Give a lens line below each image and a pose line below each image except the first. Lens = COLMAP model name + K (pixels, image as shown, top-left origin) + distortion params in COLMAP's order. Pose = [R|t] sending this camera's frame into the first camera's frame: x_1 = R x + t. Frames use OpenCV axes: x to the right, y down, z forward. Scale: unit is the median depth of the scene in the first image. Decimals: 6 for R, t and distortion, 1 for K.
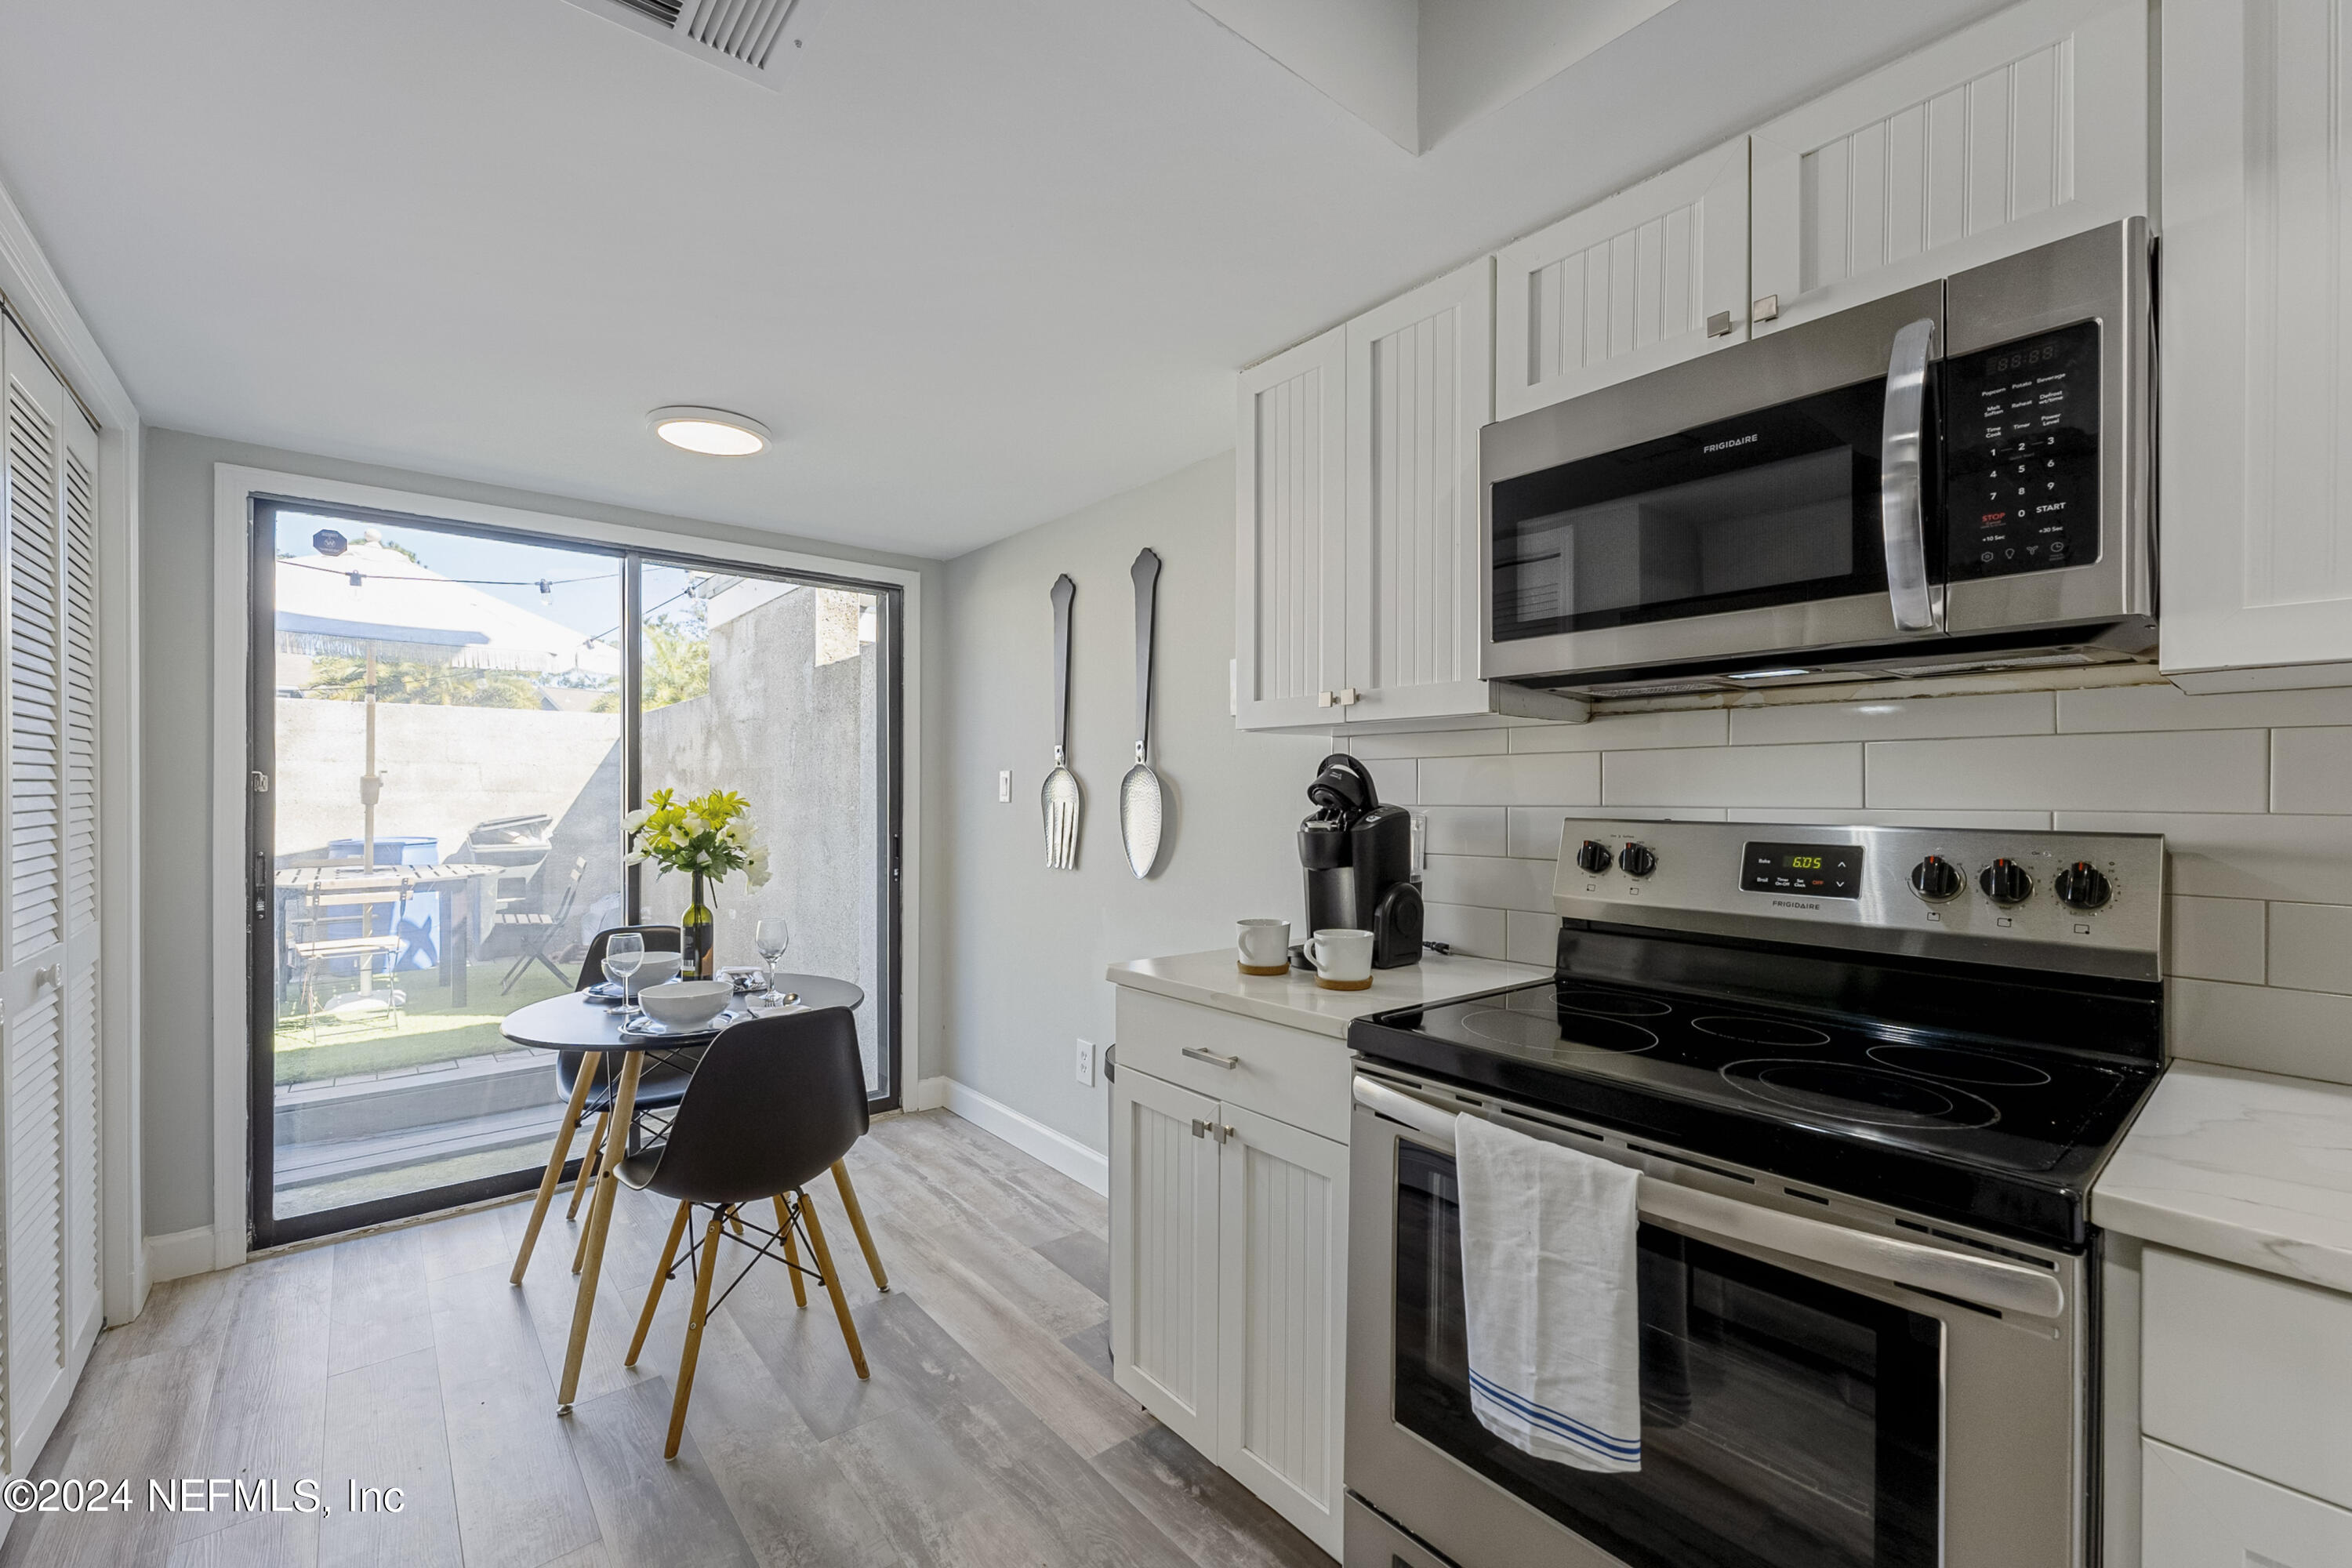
lens RADIAL K [[967.0, 0, 1163.7], [0, 967.0, 784.4], [0, 0, 1]] dist [-0.000594, -0.000337]
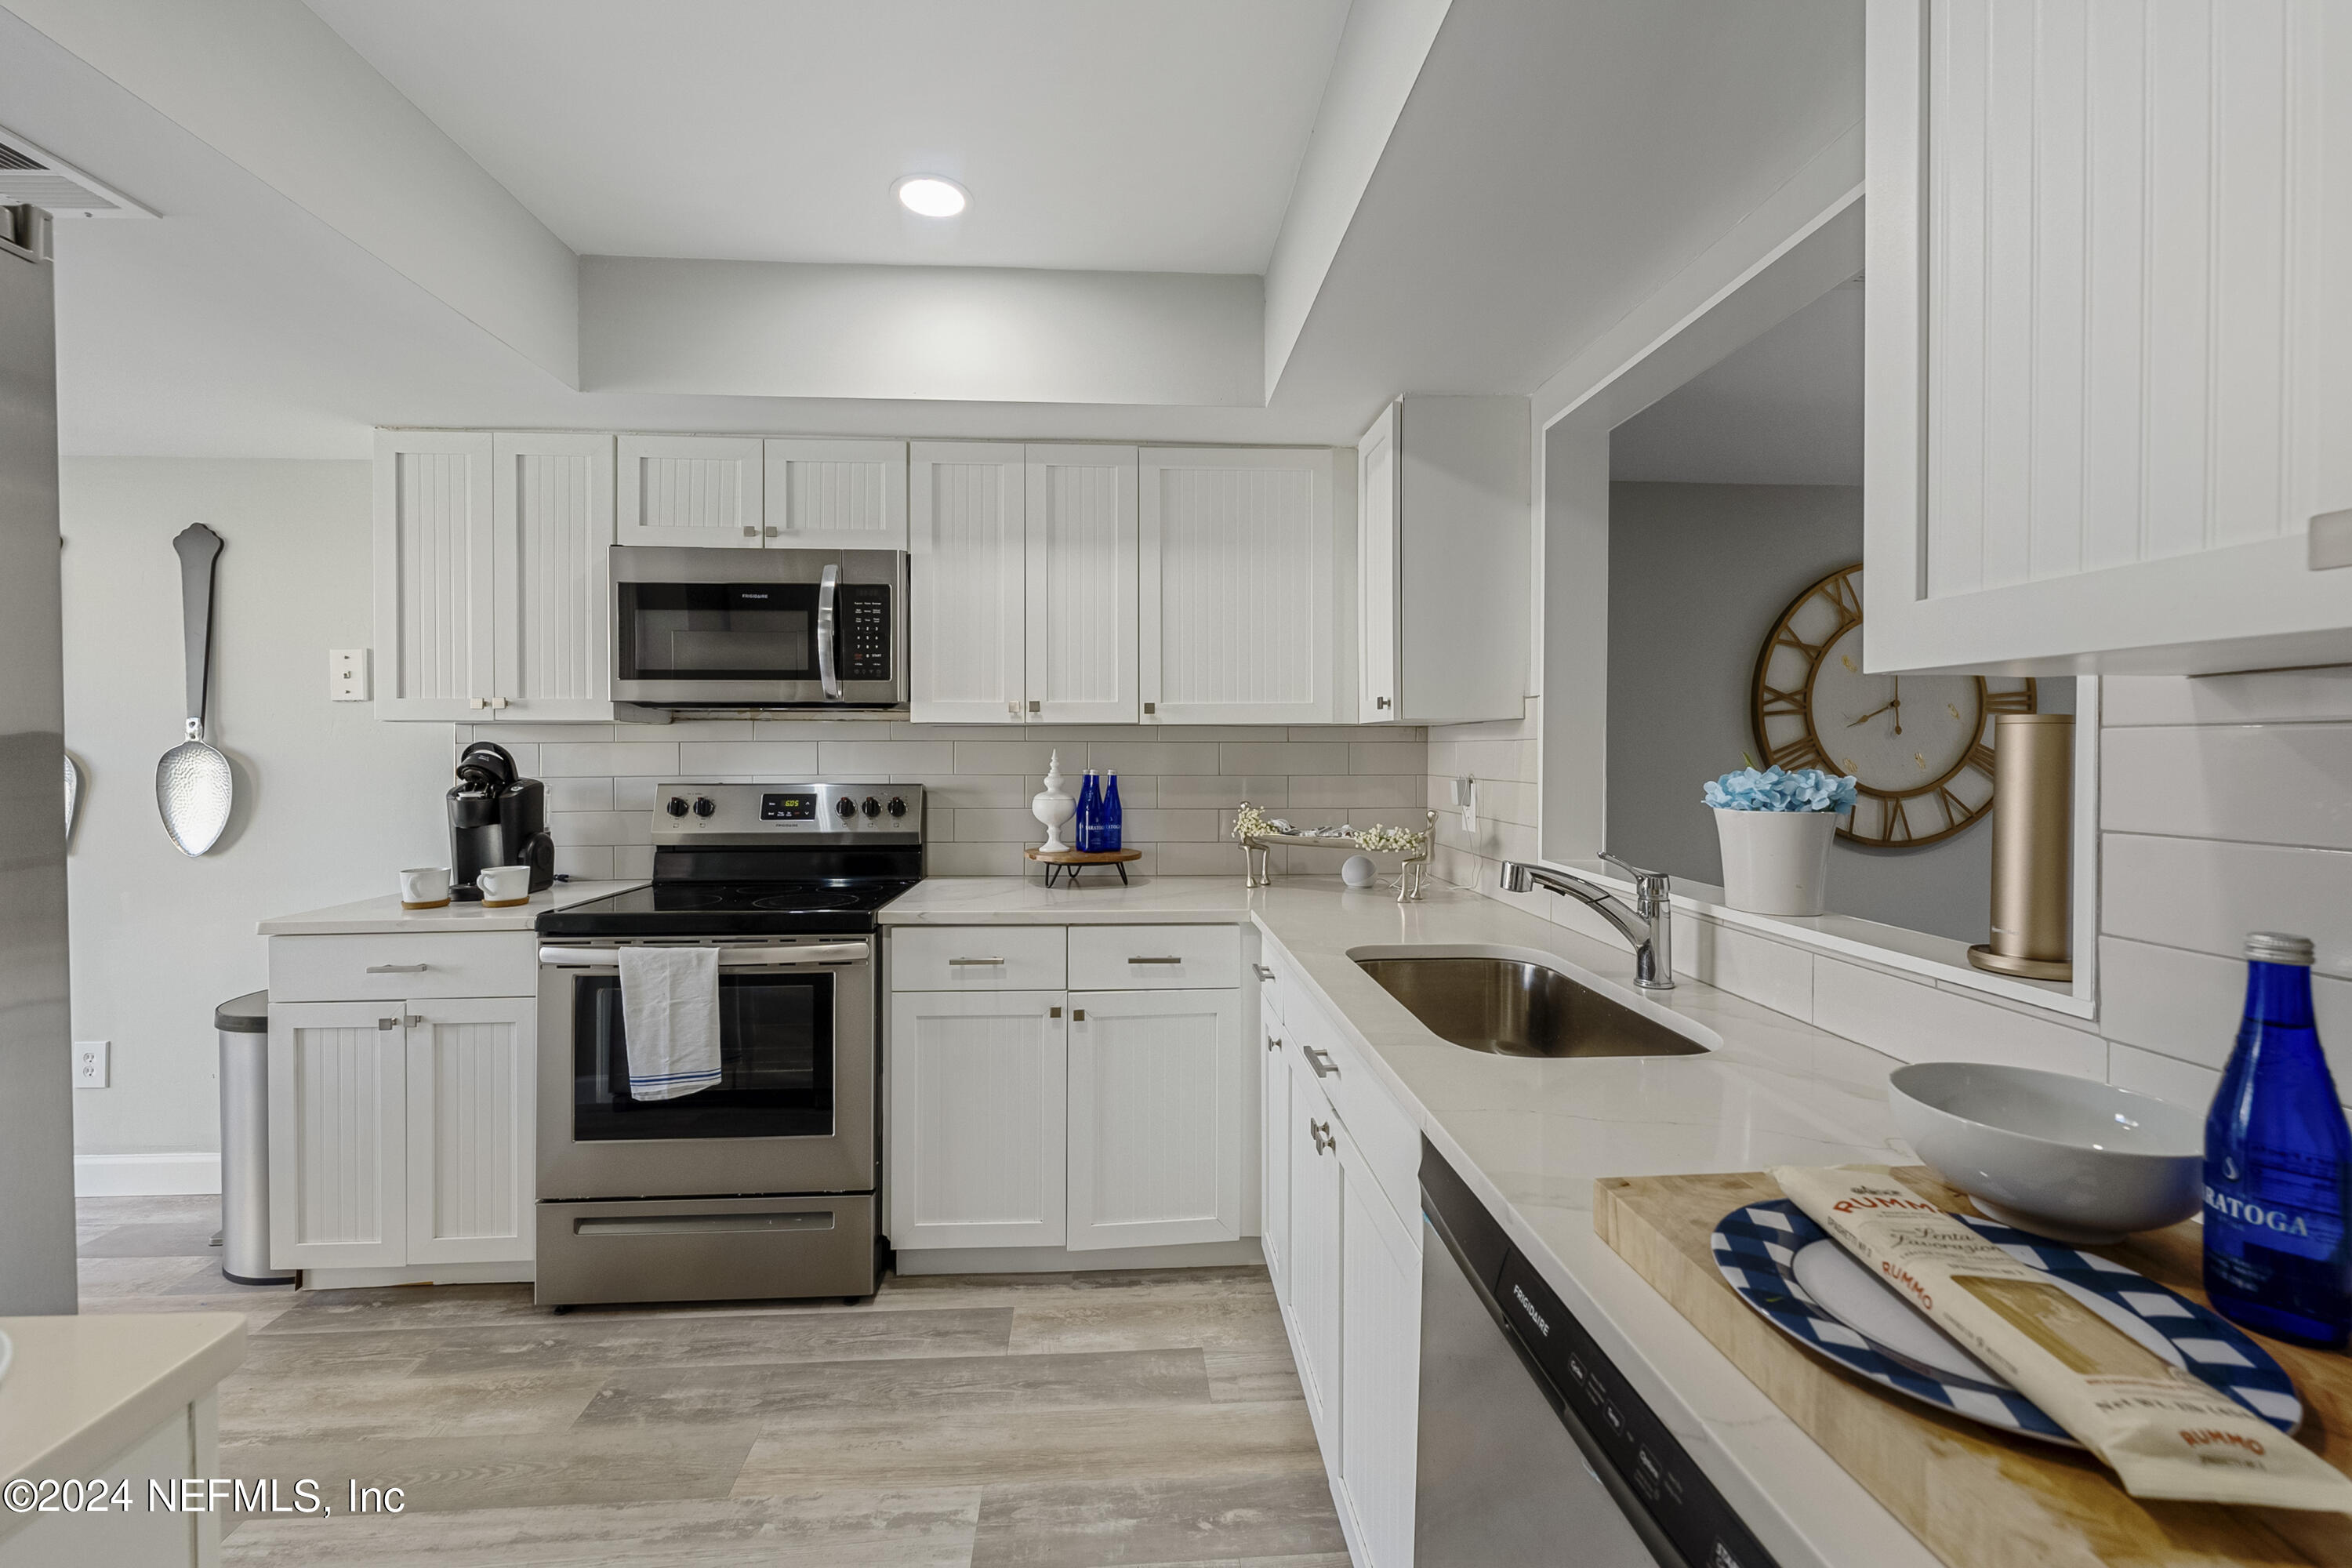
lens RADIAL K [[967.0, 0, 1175.5], [0, 967.0, 762.7], [0, 0, 1]] dist [-0.000594, -0.000337]
pose [[0.583480, -0.015246, 0.811984, -0.459276], [-0.003647, 0.999765, 0.021392, -0.045186], [-0.812119, -0.015443, 0.583287, -0.752854]]
